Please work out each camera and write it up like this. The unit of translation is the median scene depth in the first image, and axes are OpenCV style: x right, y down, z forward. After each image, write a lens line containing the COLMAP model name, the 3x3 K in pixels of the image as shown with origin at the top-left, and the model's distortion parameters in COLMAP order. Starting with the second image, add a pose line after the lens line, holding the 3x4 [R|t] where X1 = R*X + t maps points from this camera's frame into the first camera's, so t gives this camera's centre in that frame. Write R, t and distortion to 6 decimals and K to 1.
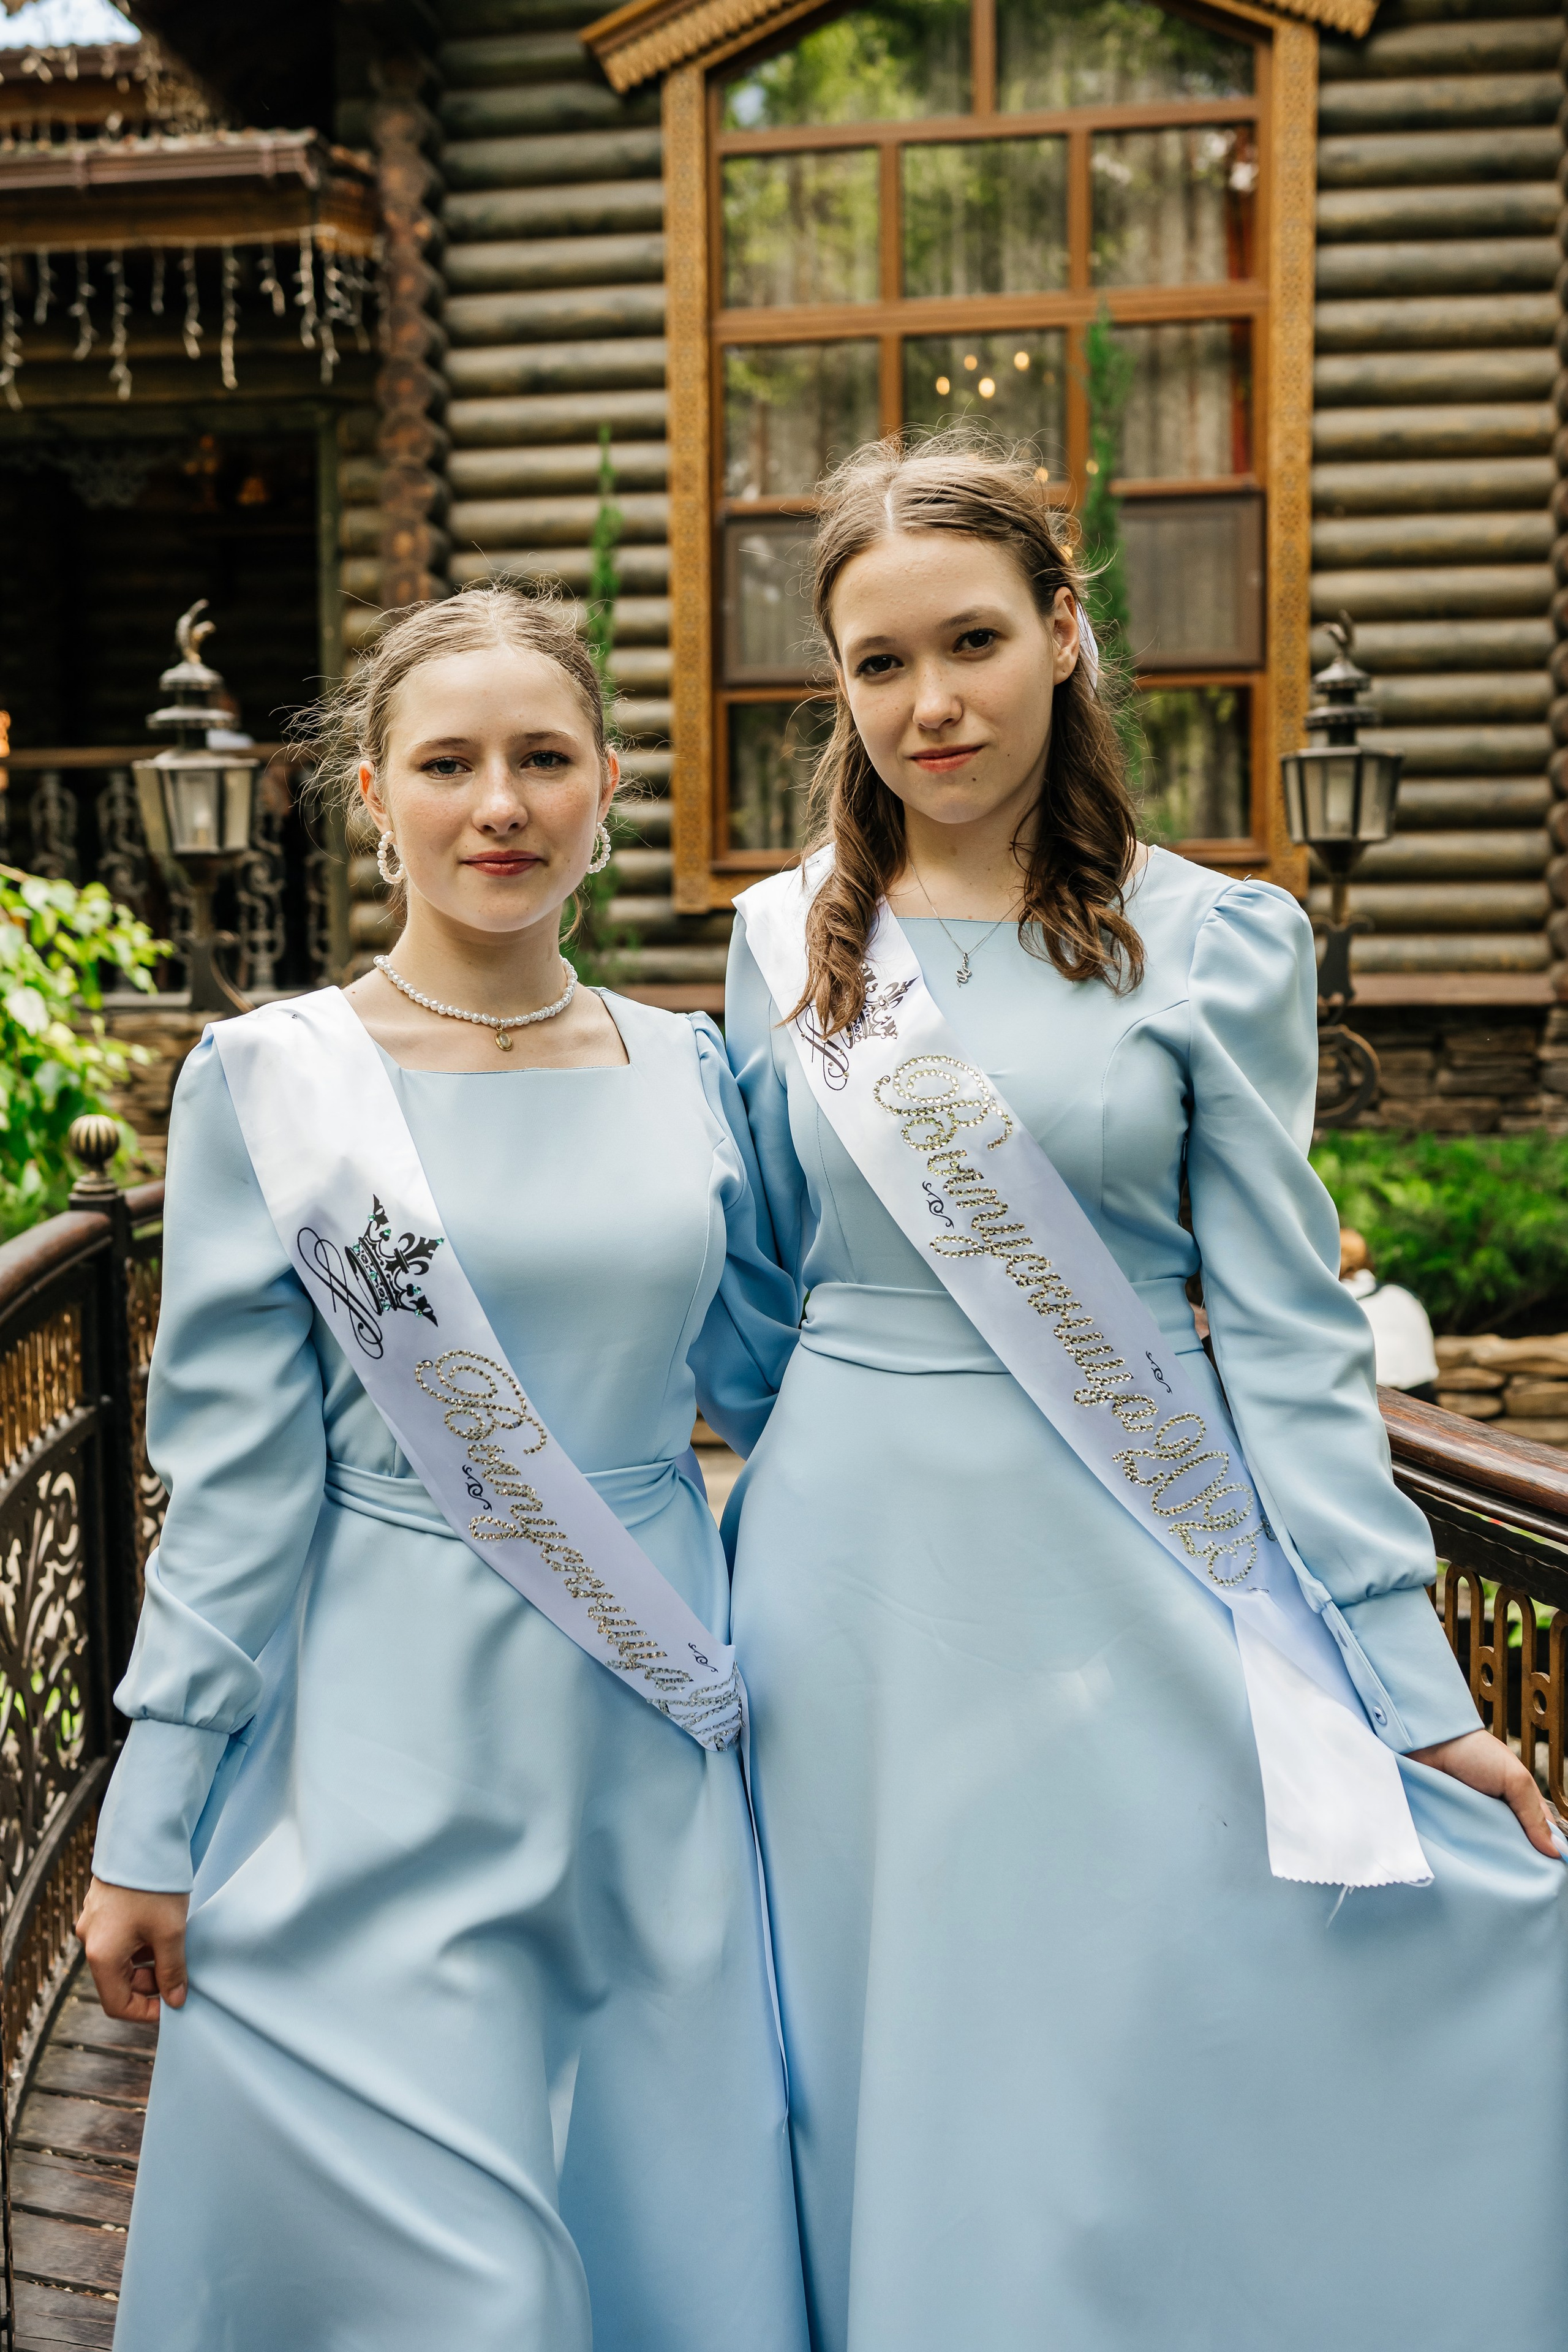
lens RADIAL K [[2309.6, 0, 771.0], [0, 2309.6, 1108.2], [0, 0, 1]] dist [0.001088, -0.006659]
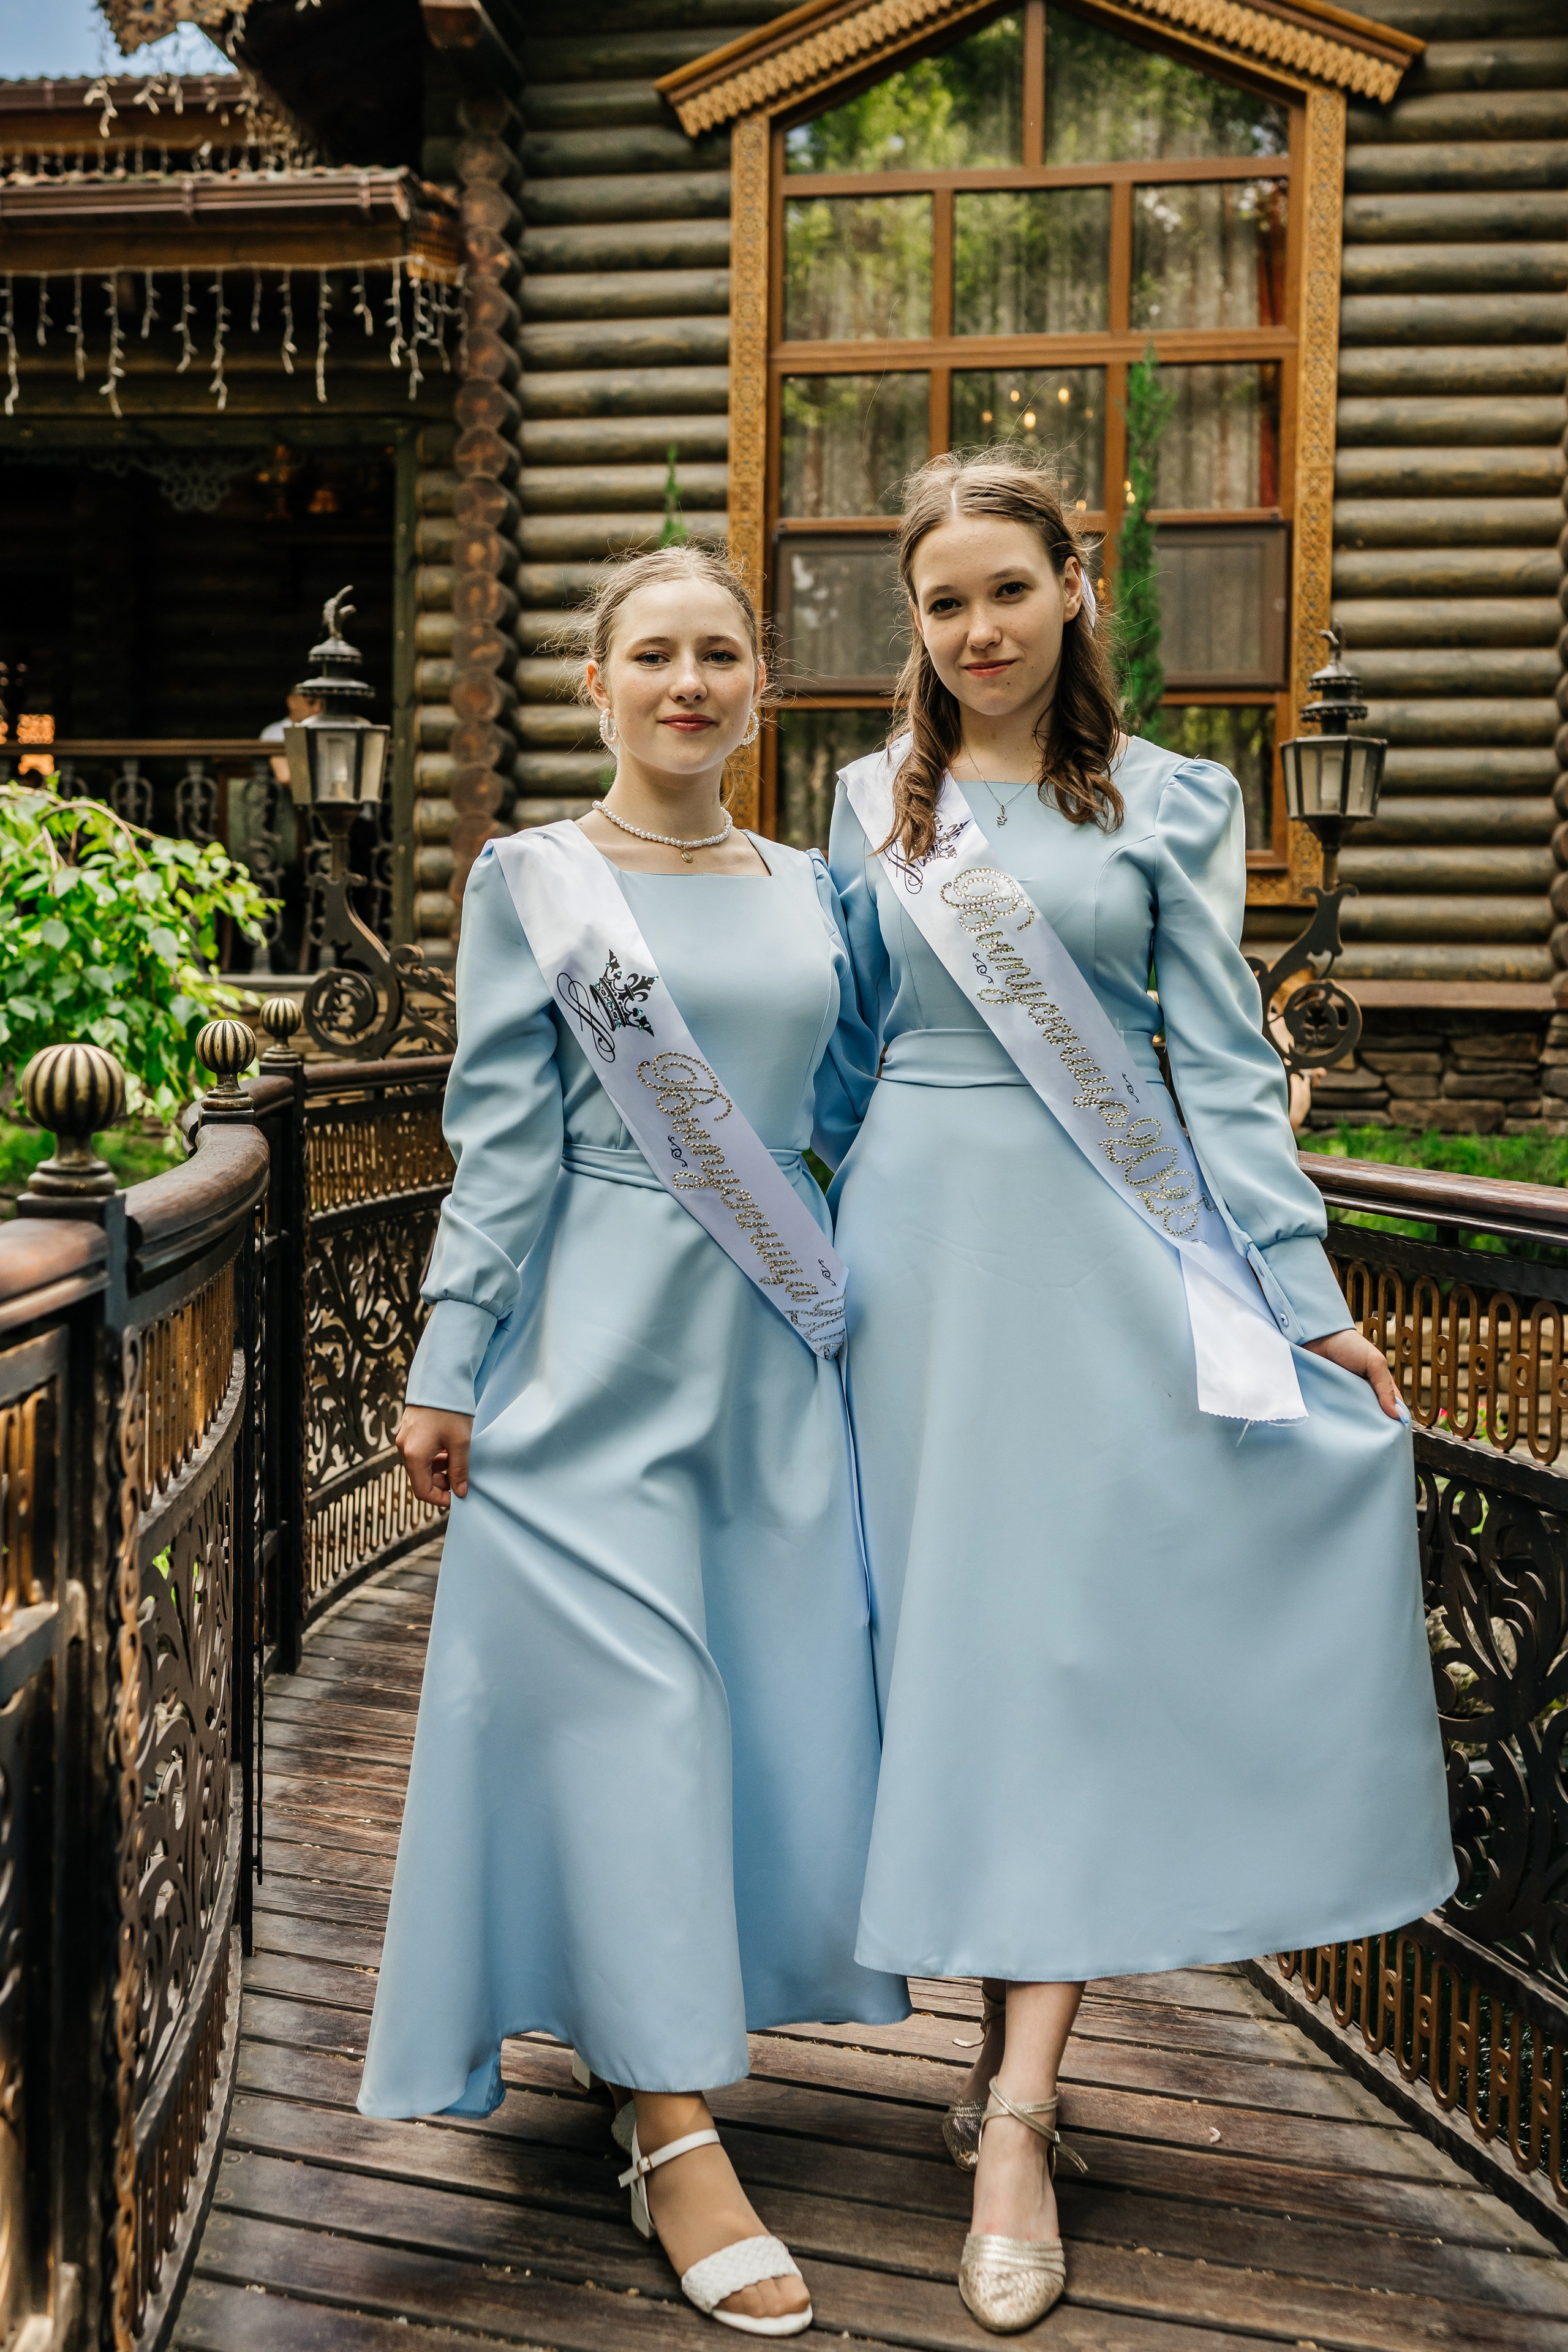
lens RADIAL K [[2461.8, 0, 780.7], [0, 2461.8, 1094.5], [0, 0, 1]] dist [-0.000914, 0.000719]
pose [[0.999703, 0.024322, -0.001365, -0.012200], [-0.024354, 0.999154, -0.033132, 0.038615], [0.000558, 0.033155, 0.999450, -0.121919]]
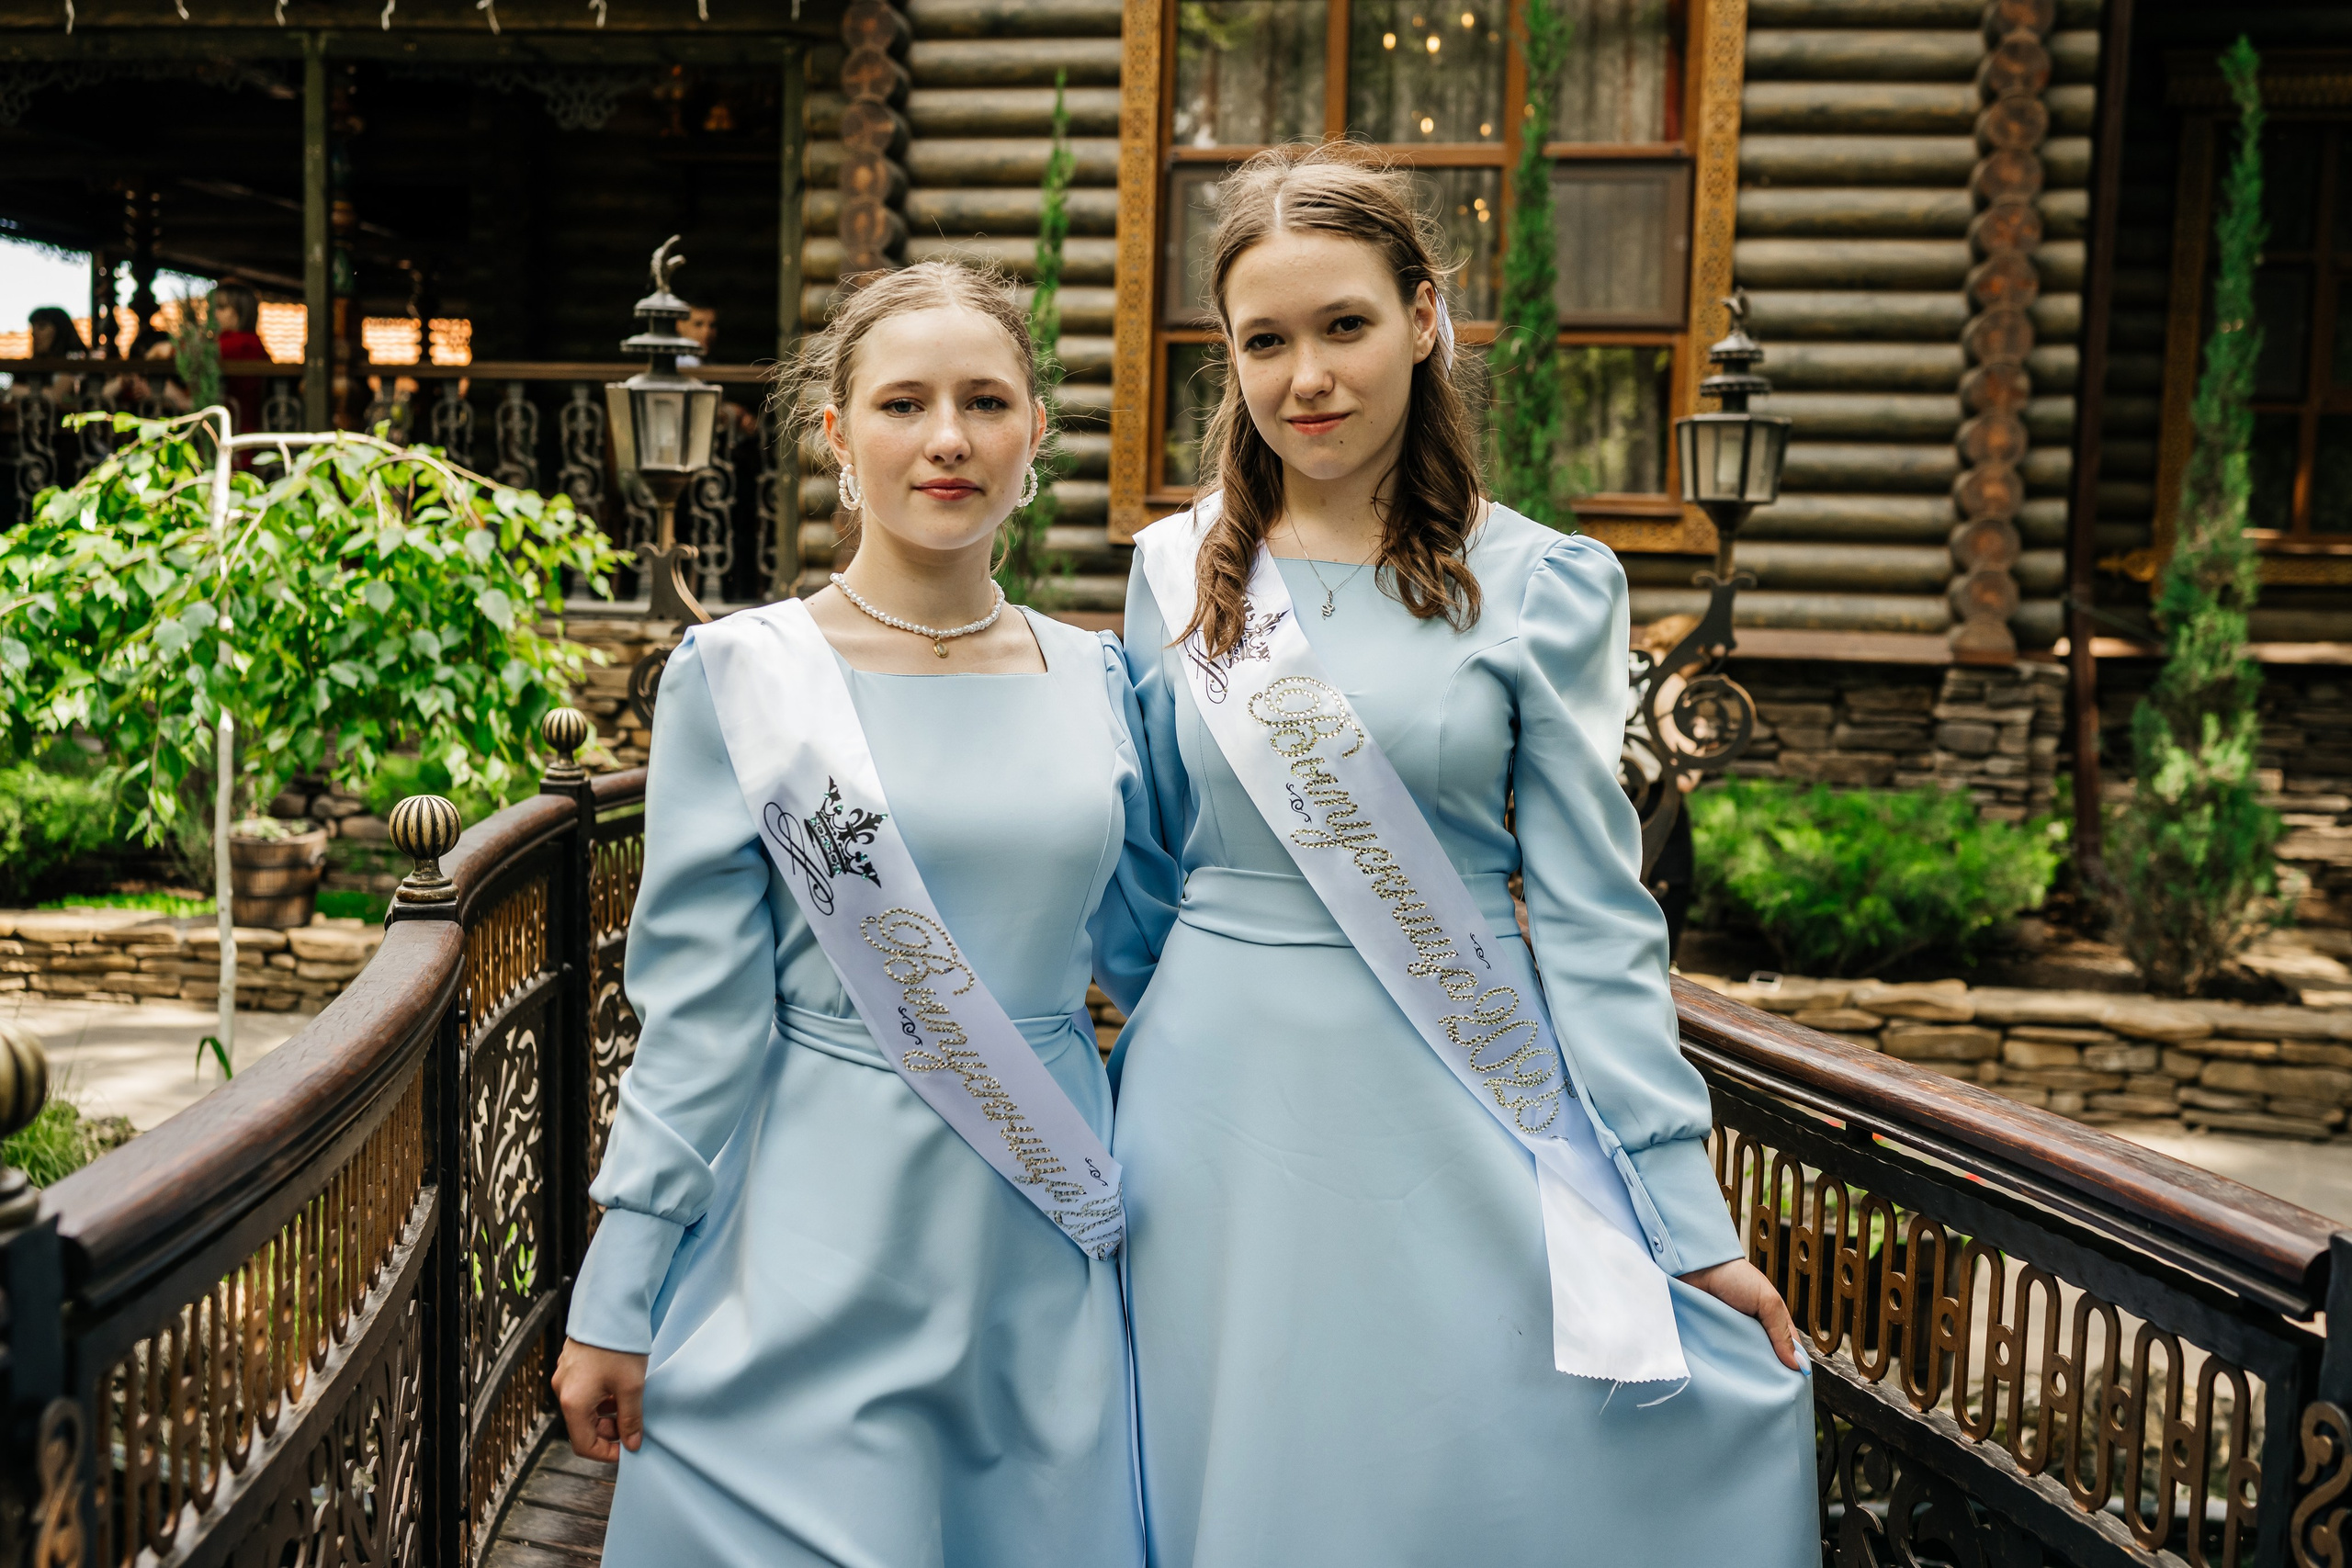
lens RADIAL K [[2294.4, 0, 1176.0], [0, 2294.4, 784.0], [0, 0, 1]] dist [-0.006219, 0.009054]
pose [[0.999108, 0.040843, -0.010757, 0.004139], [-0.040630, 0.998986, 0.019387, 0.002645], [0.011538, -0.018933, 0.999754, -0.035859]]
